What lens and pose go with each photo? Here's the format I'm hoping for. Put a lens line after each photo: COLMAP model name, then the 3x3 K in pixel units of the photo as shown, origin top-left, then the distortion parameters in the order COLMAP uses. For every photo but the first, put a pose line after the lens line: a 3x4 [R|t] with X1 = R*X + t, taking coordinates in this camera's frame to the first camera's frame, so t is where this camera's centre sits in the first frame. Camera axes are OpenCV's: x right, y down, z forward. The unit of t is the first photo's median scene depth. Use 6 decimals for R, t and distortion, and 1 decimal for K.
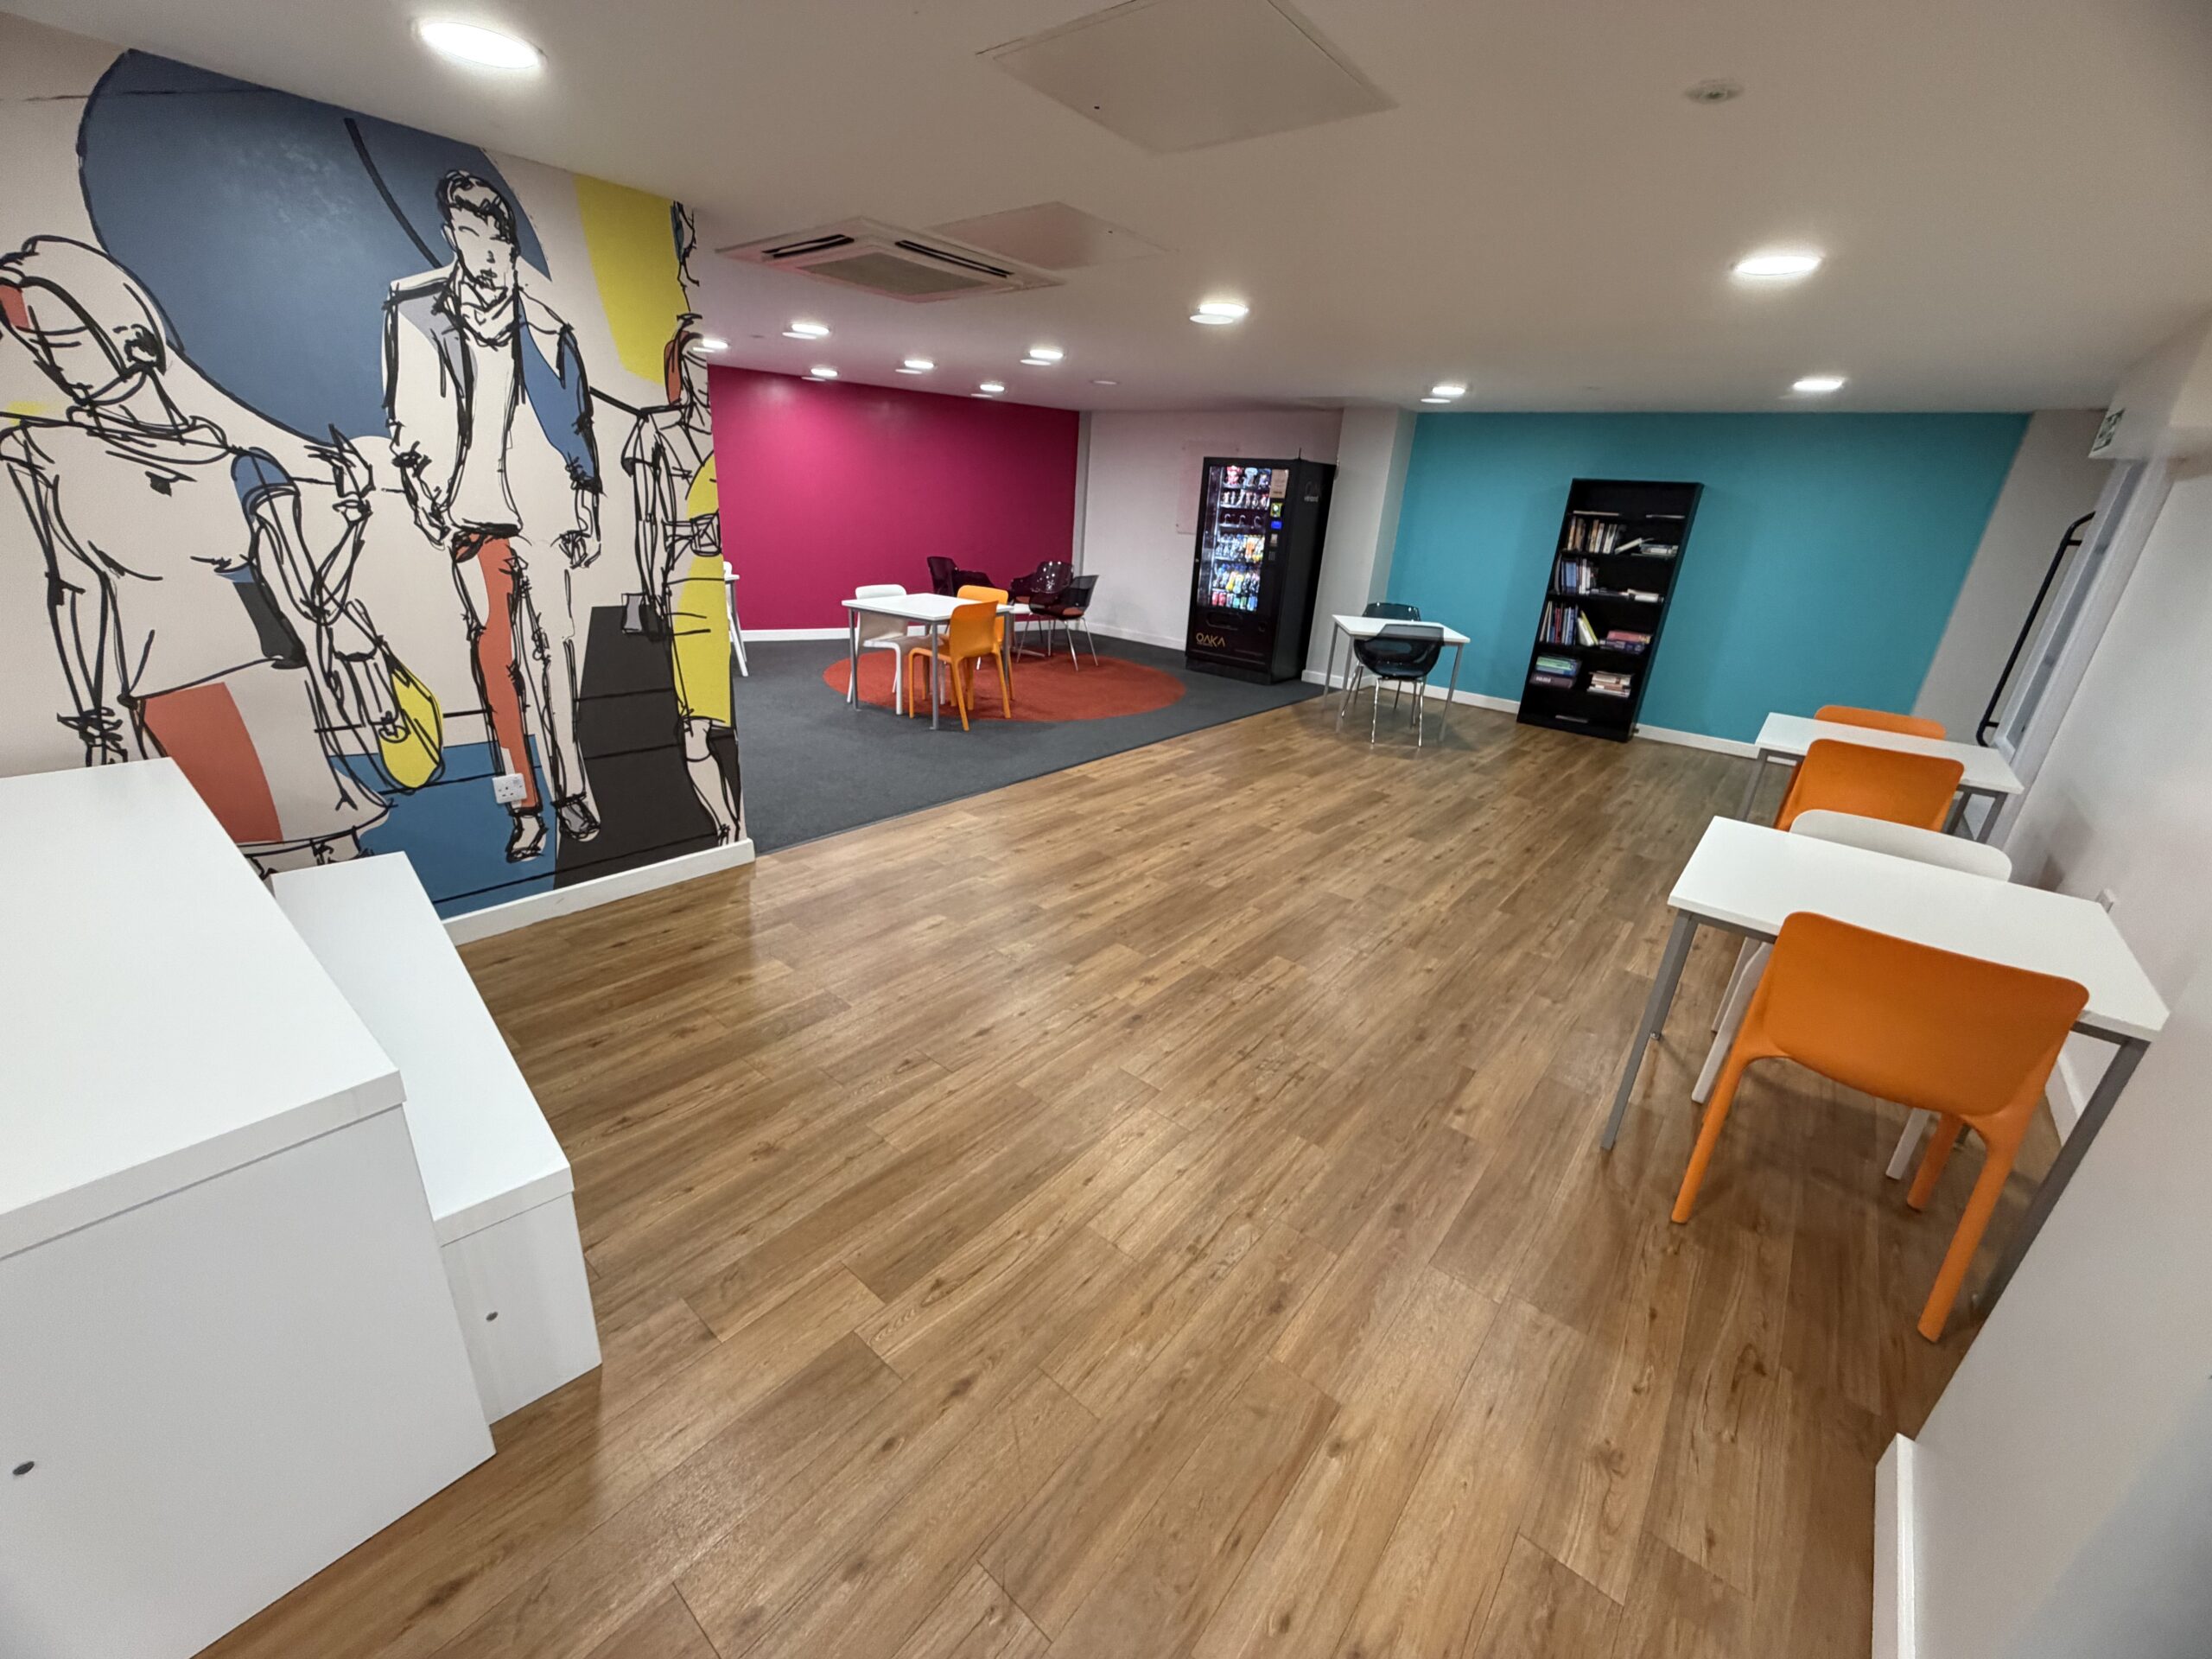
lens RADIAL K [[879.7, 0, 1094.1], [0, 879.7, 822.4], [0, 0, 1]] dist [0.000023, 0.000730]
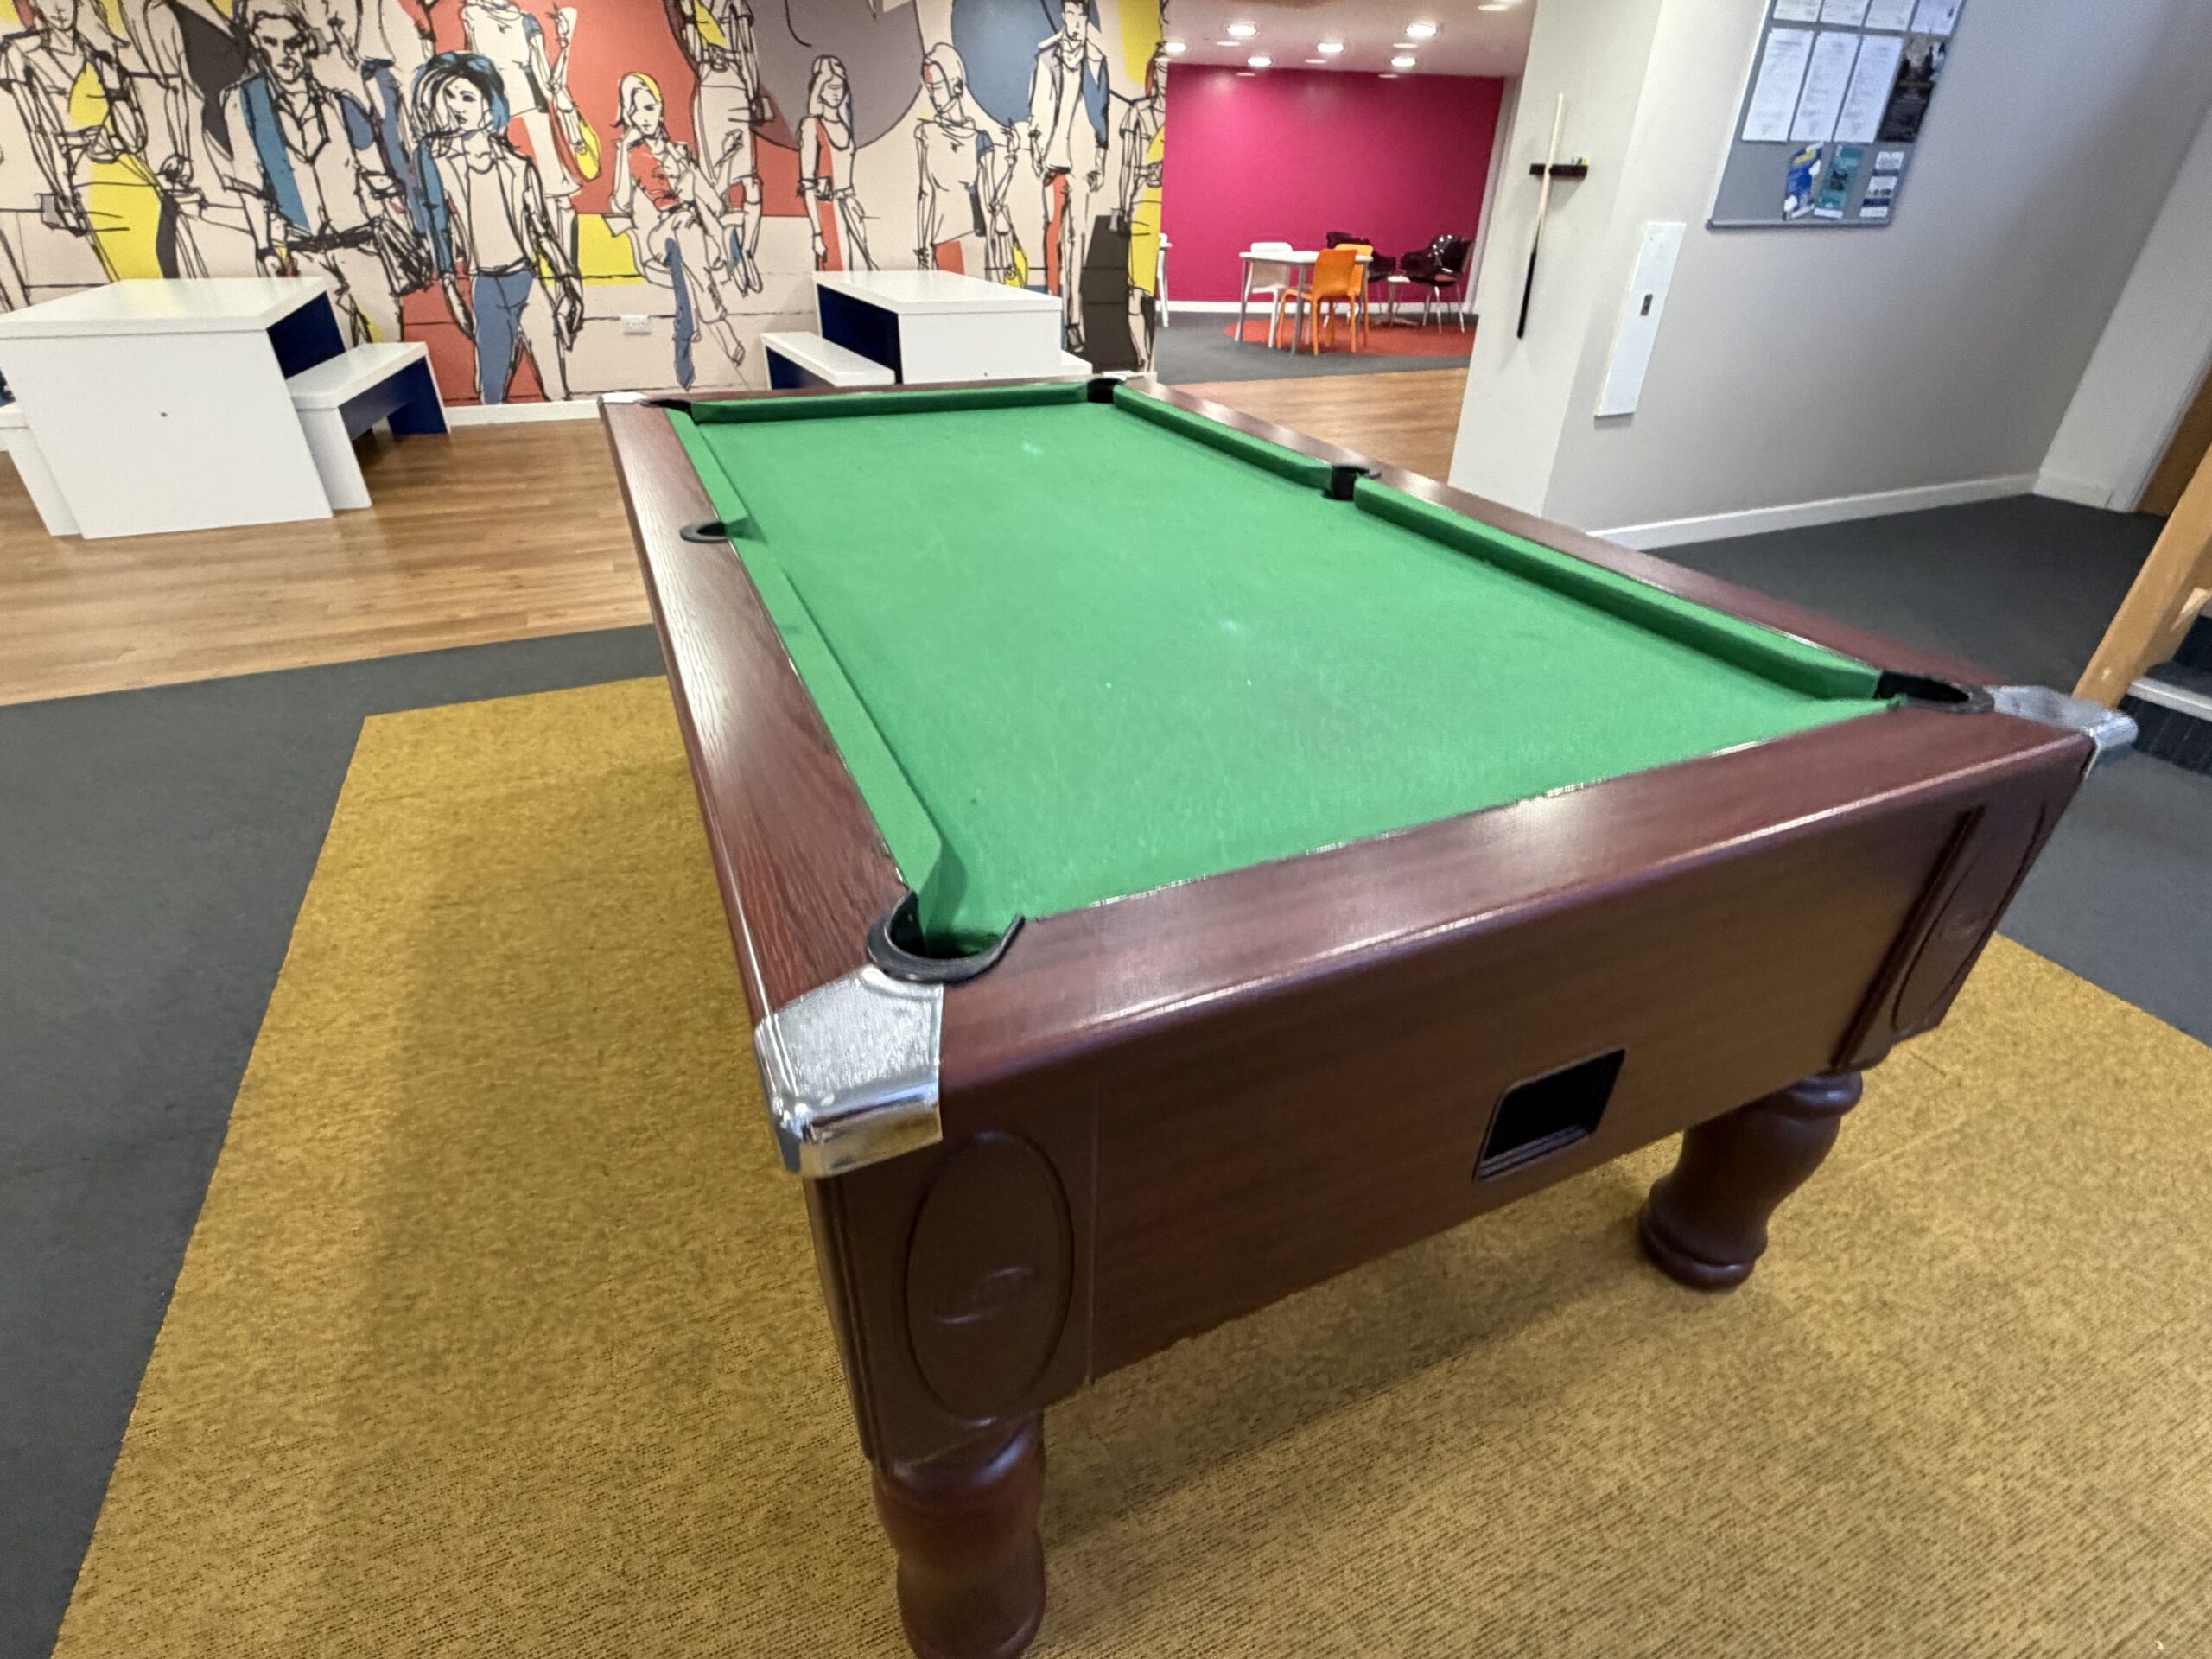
lens RADIAL K [[1045.6, 0, 1100.0], [0, 1045.6, 829.9], [0, 0, 1]] dist [0.002782, -0.000026]
pose [[0.906234, 0.184825, -0.380236, 0.603458], [-0.116593, 0.973760, 0.195442, 0.662480], [0.406381, -0.132784, 0.904004, -1.346026]]
